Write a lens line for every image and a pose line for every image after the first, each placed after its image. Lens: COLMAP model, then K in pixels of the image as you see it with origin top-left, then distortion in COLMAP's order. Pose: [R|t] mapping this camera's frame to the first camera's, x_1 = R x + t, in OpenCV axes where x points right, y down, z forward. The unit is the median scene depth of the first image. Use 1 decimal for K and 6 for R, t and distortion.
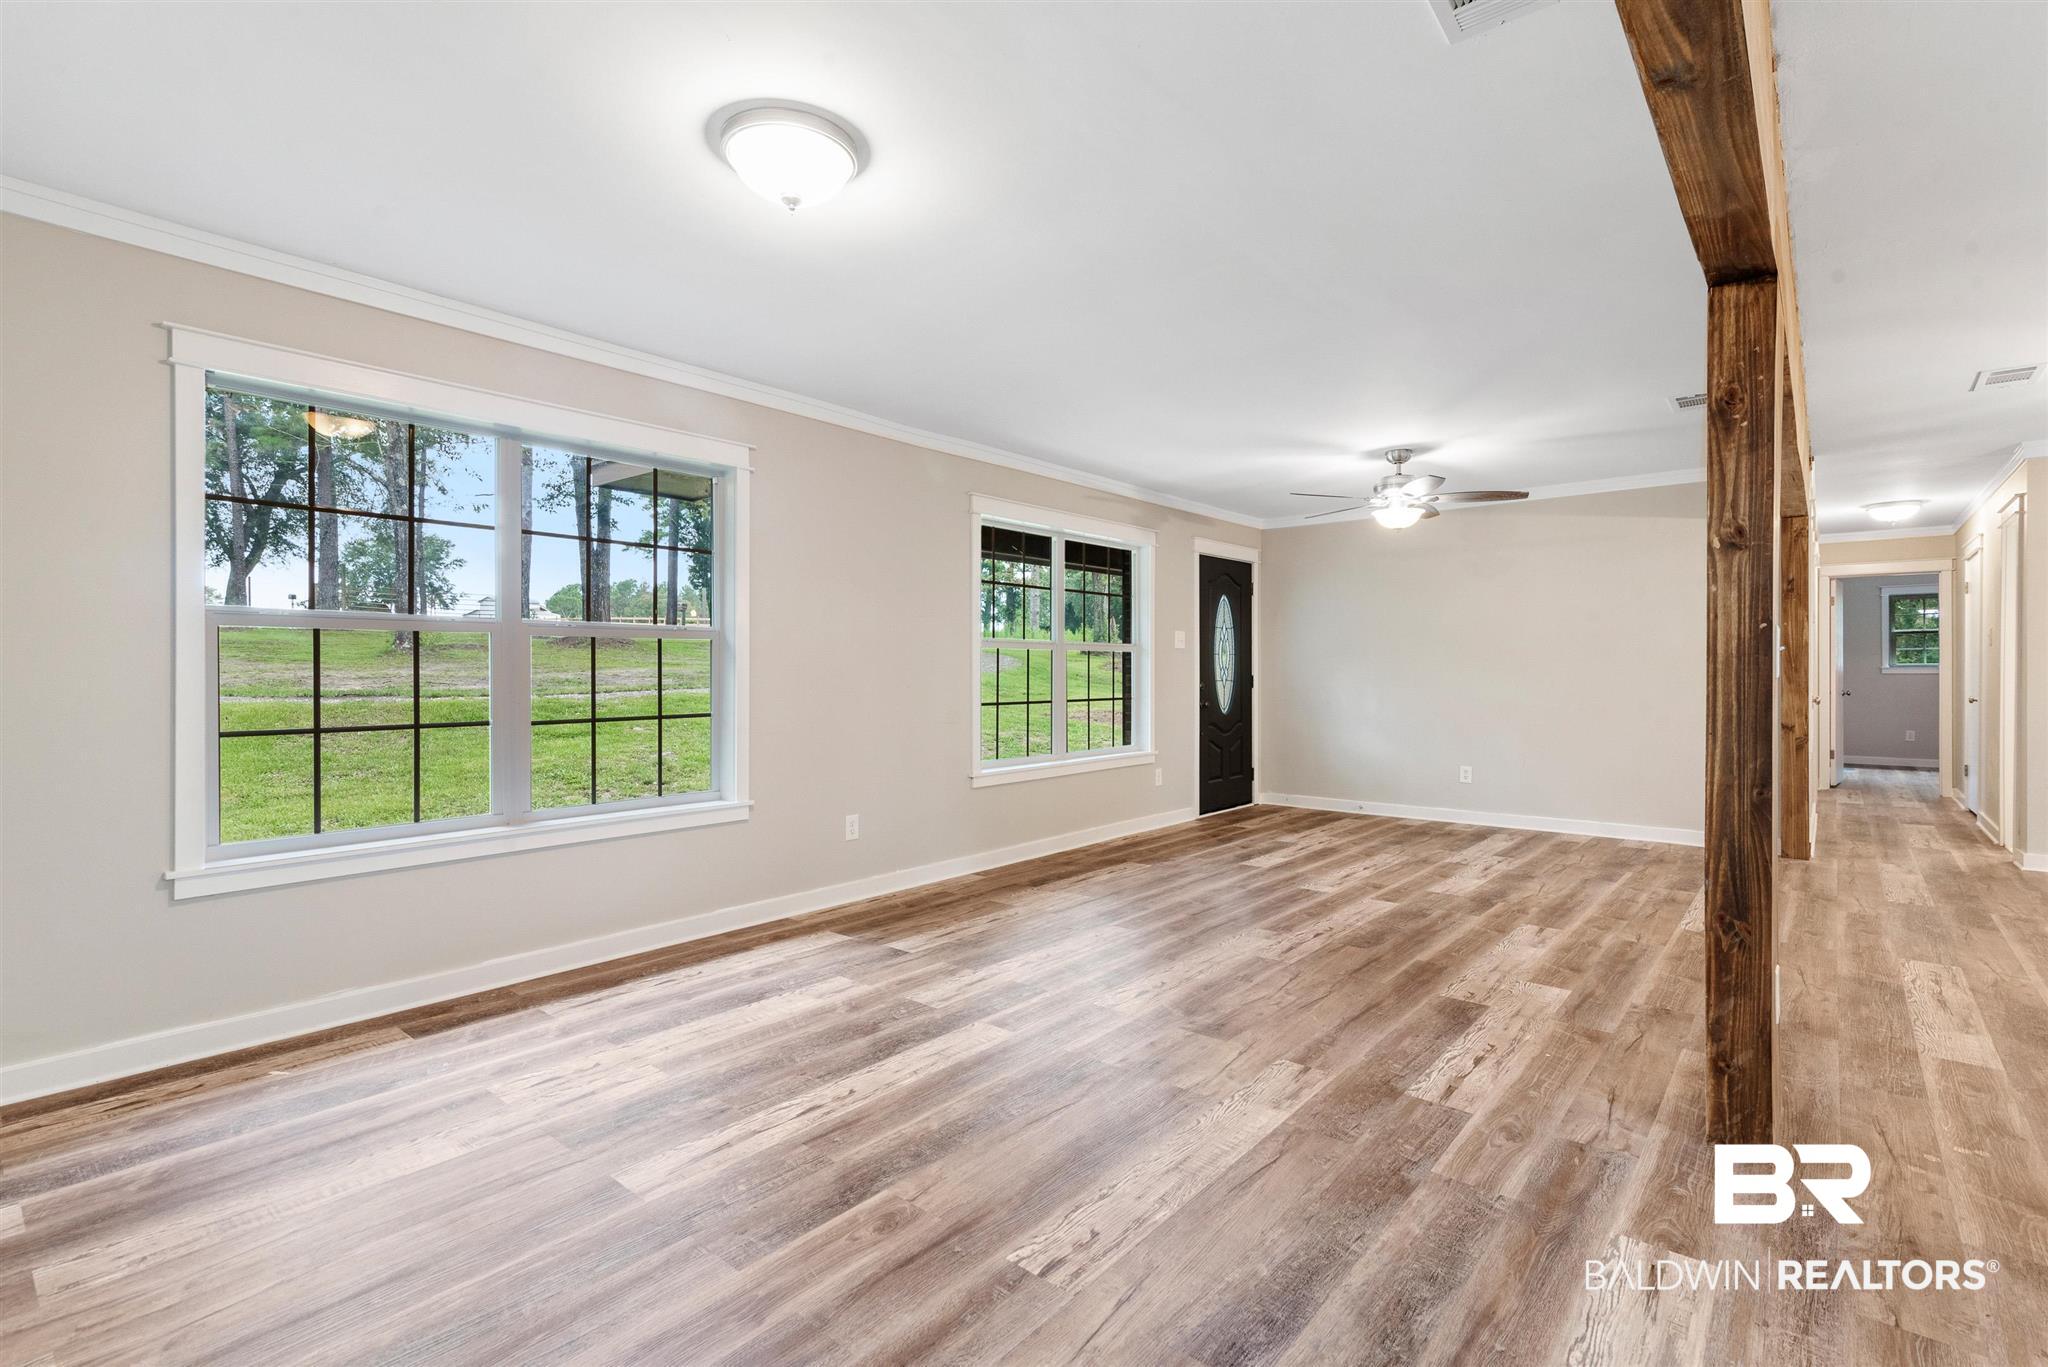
lens RADIAL K [[943.0, 0, 1034.8], [0, 943.0, 677.0], [0, 0, 1]] dist [0.015262, 0.000026]
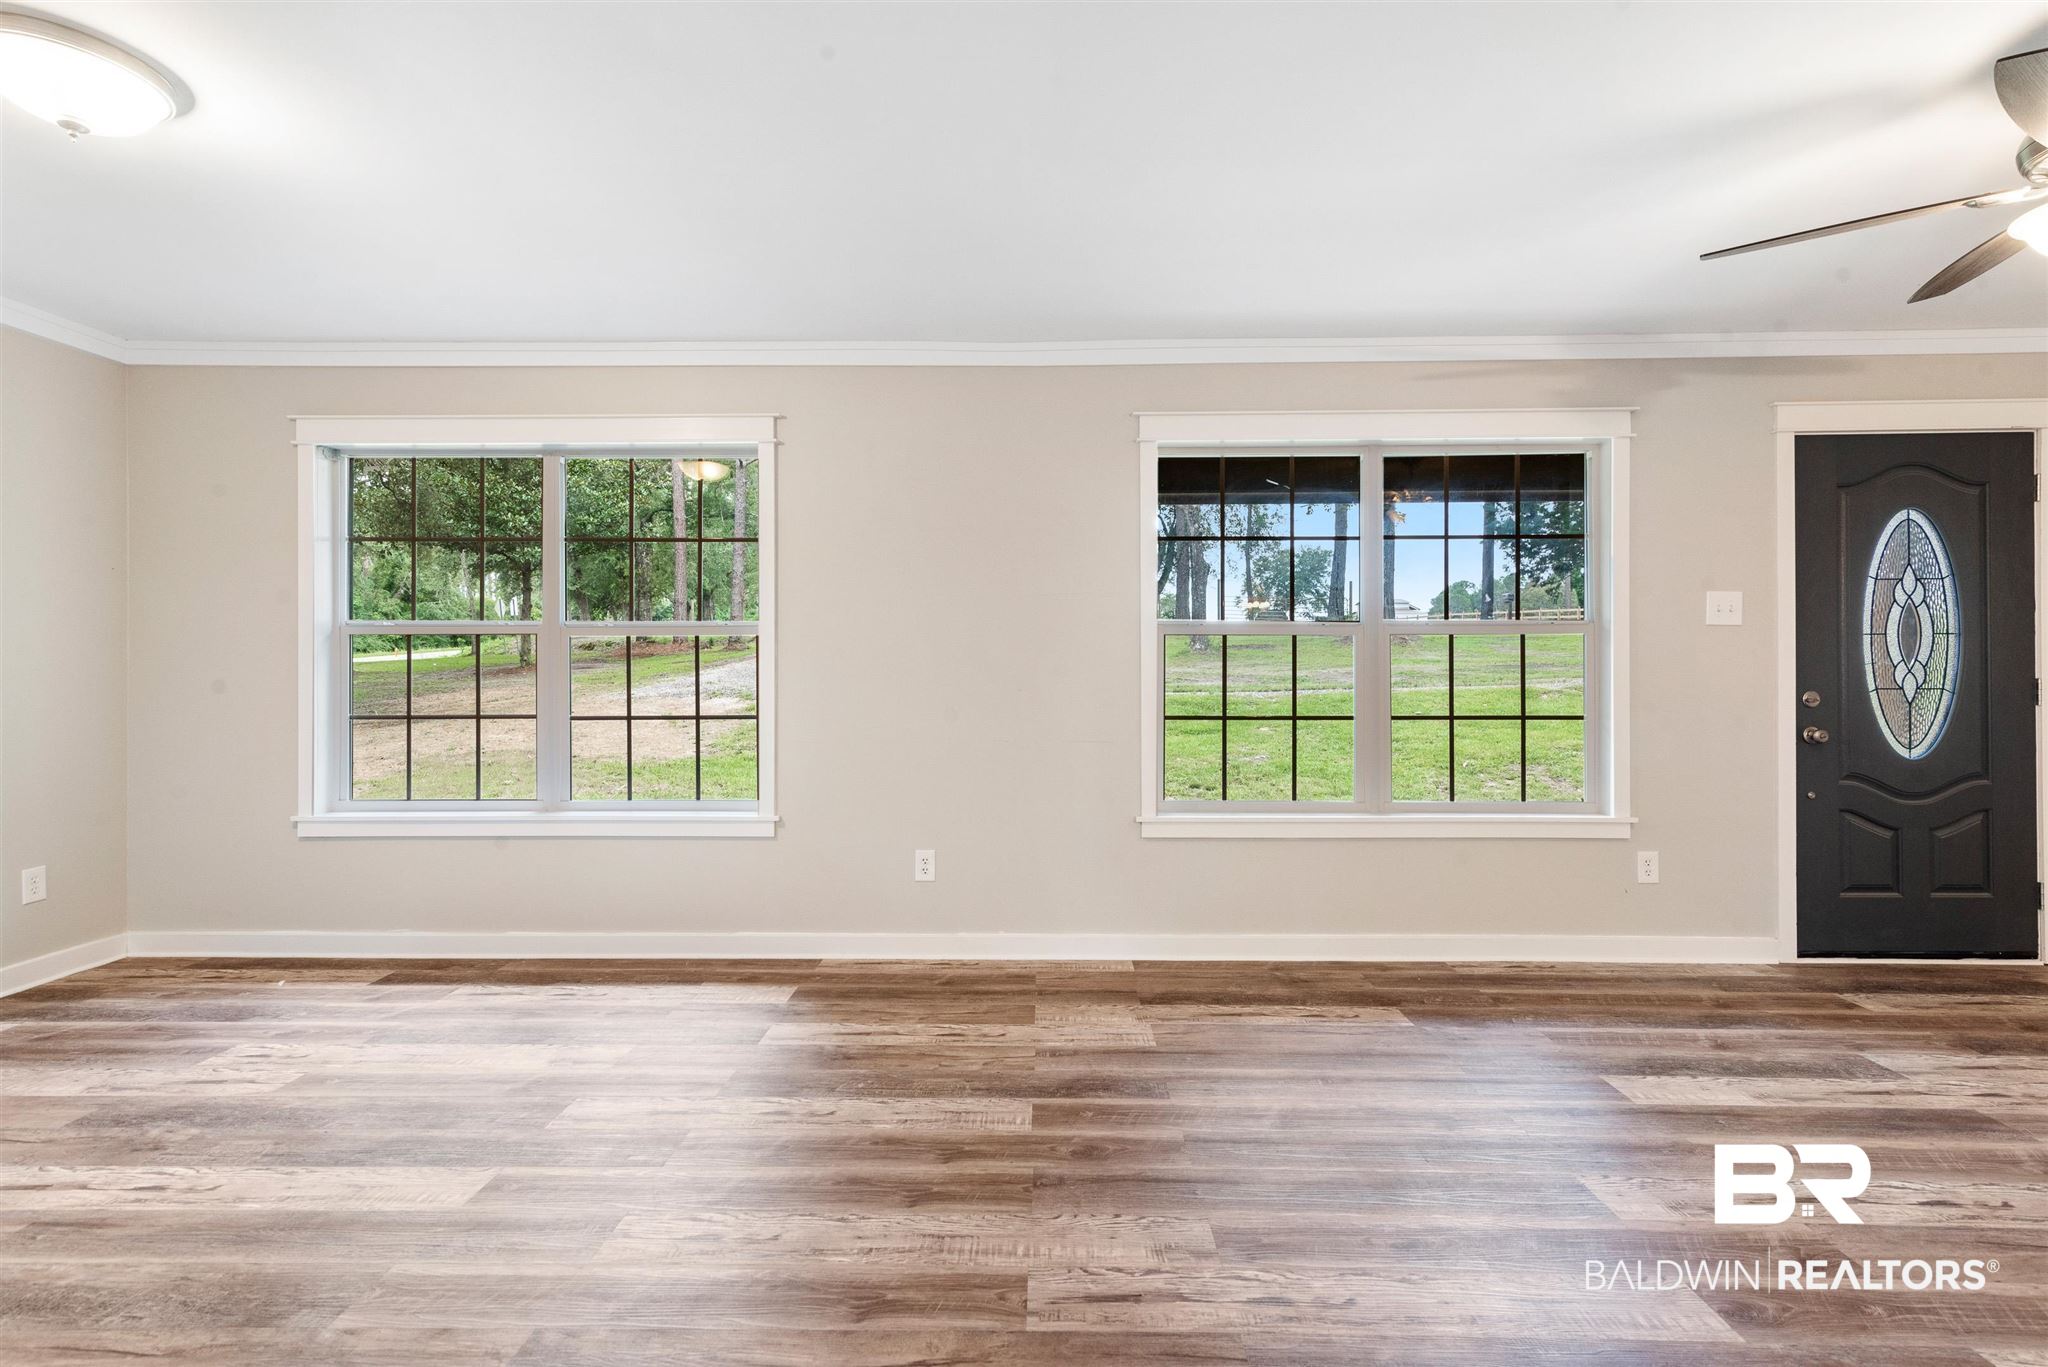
lens RADIAL K [[950.1, 0, 1031.5], [0, 950.1, 666.4], [0, 0, 1]] dist [0.008366, -0.000293]
pose [[0.626315, -0.002660, -0.779565, 0.590022], [-0.003755, 0.999972, -0.006428, -0.004872], [0.779561, 0.006953, 0.626288, 0.683274]]
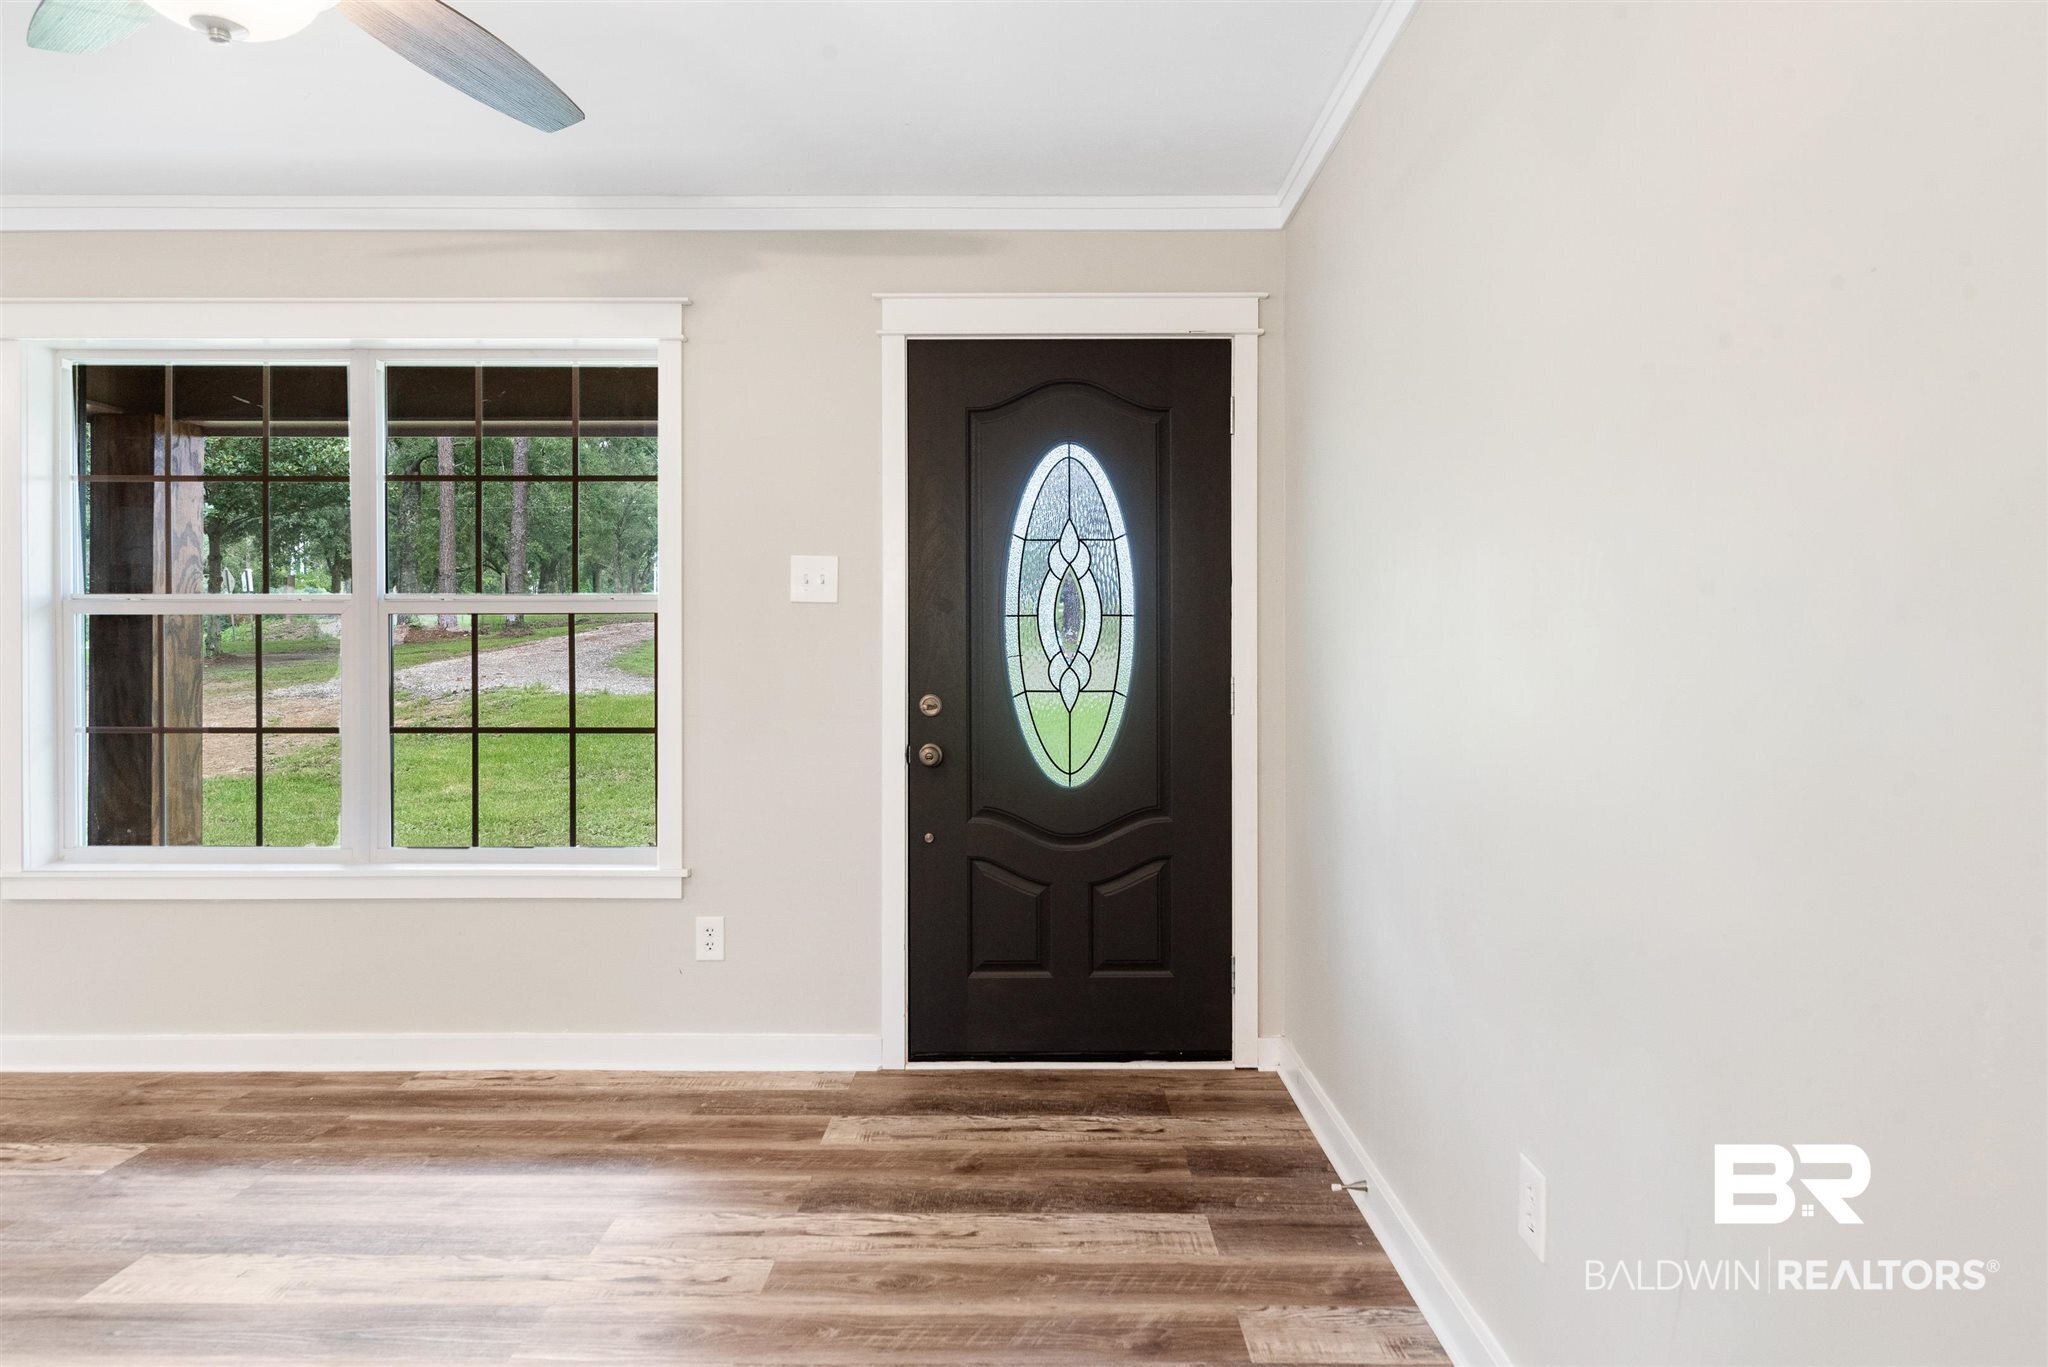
lens RADIAL K [[1201.1, 0, 1031.9], [0, 1201.1, 665.9], [0, 0, 1]] dist [0.002106, -0.000064]
pose [[0.642242, 0.002420, -0.766499, 1.044940], [-0.005586, 0.999983, -0.001523, -0.008643], [0.766482, 0.005260, 0.642244, 1.384977]]
